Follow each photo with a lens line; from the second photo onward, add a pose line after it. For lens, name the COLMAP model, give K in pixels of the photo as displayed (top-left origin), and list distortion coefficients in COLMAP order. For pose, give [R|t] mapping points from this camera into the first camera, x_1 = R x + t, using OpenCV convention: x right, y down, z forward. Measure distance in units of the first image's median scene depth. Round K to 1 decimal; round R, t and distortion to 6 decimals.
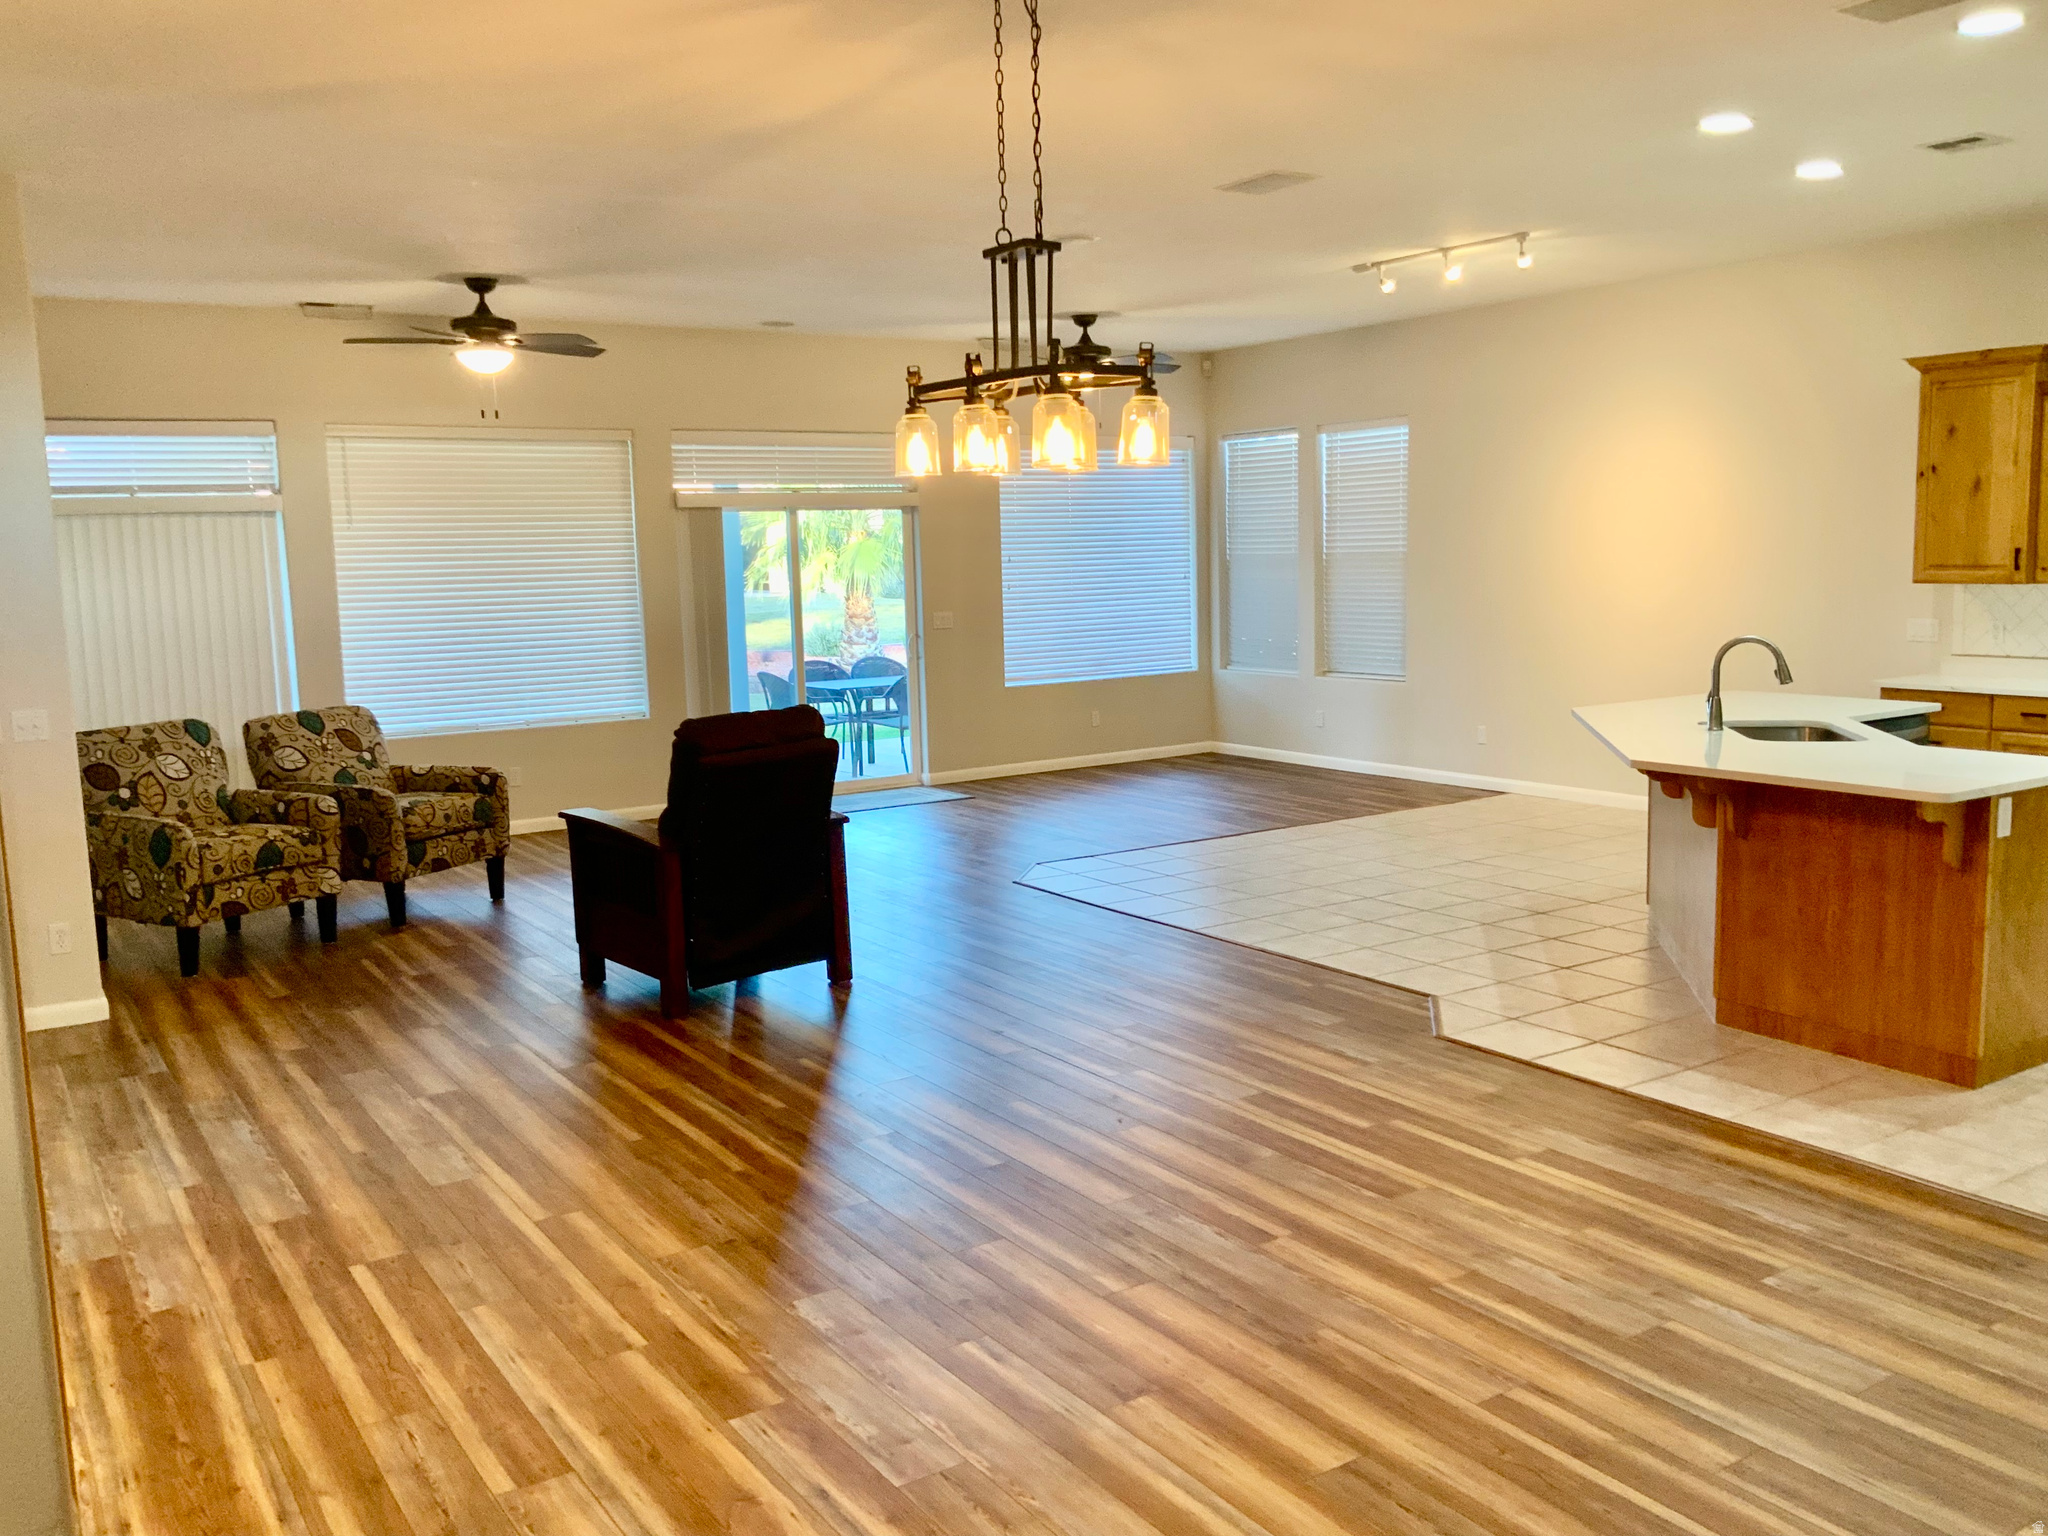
lens RADIAL K [[1704.3, 0, 1017.0], [0, 1704.3, 766.6], [0, 0, 1]] dist [0.081922, -0.163487]
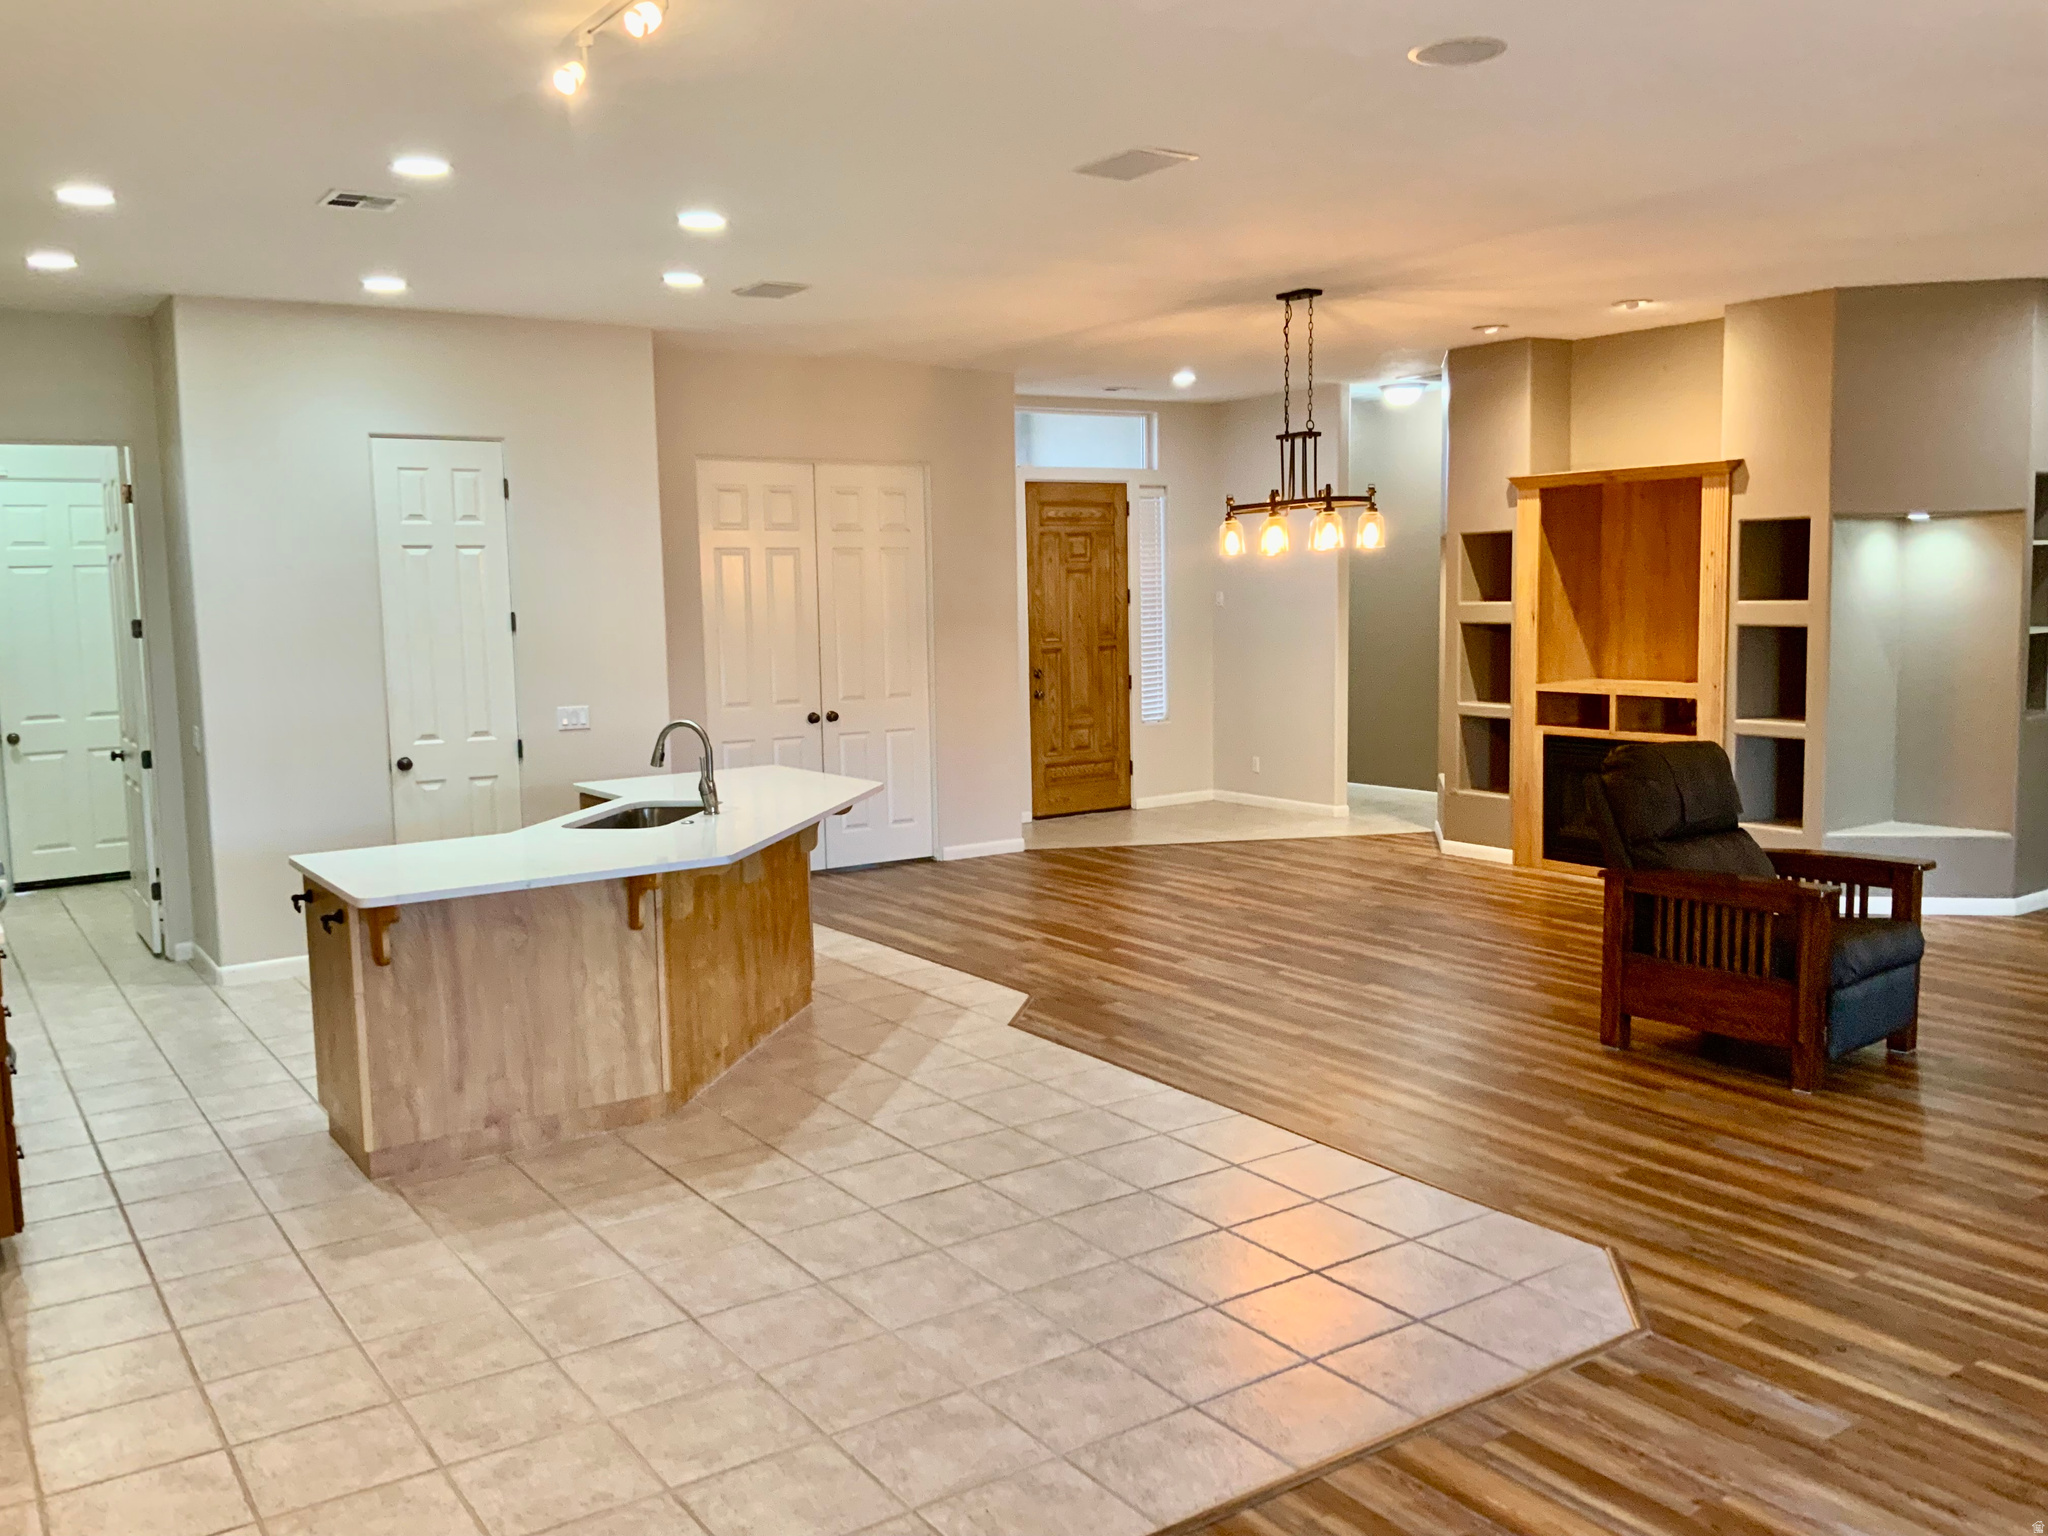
lens RADIAL K [[1704.3, 0, 1030.9], [0, 1704.3, 769.5], [0, 0, 1]] dist [0.081922, -0.163487]
pose [[-0.998429, 0.053399, -0.016963, 0.198028], [0.047900, 0.970574, 0.235991, -0.227726], [0.029066, 0.234808, -0.971607, 1.659638]]
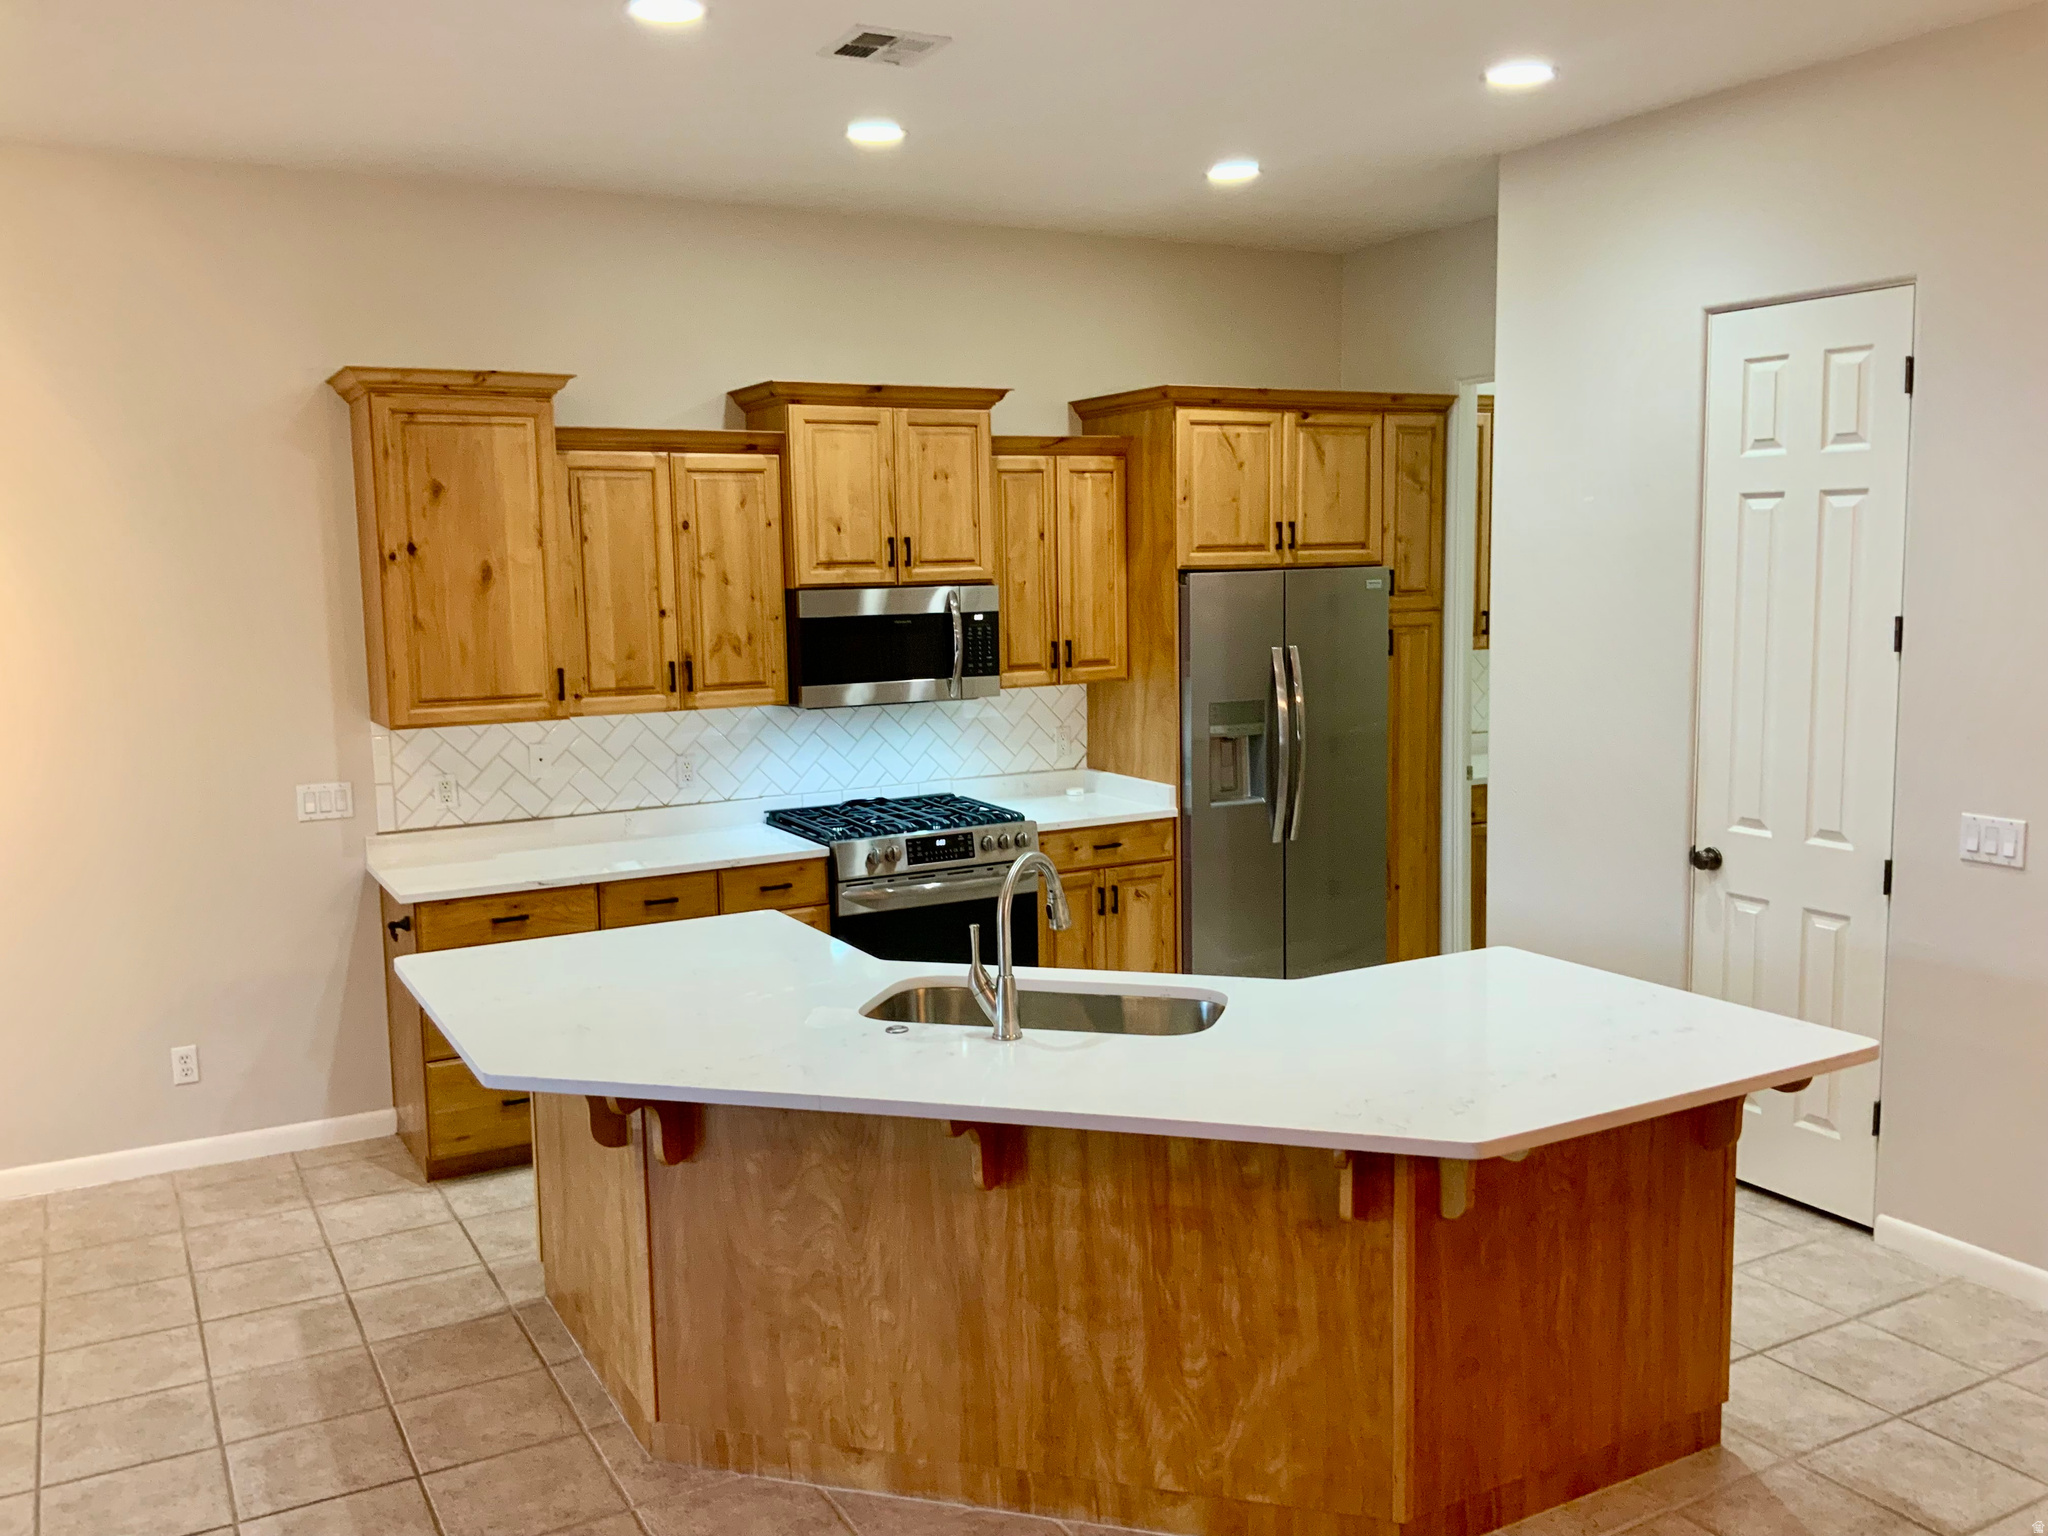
lens RADIAL K [[1704.3, 0, 1018.8], [0, 1704.3, 770.8], [0, 0, 1]] dist [0.081922, -0.163487]
pose [[0.085457, -0.100942, 0.991215, -0.088742], [0.149353, 0.984911, 0.087424, -0.125338], [-0.985084, 0.140570, 0.099244, 0.797135]]
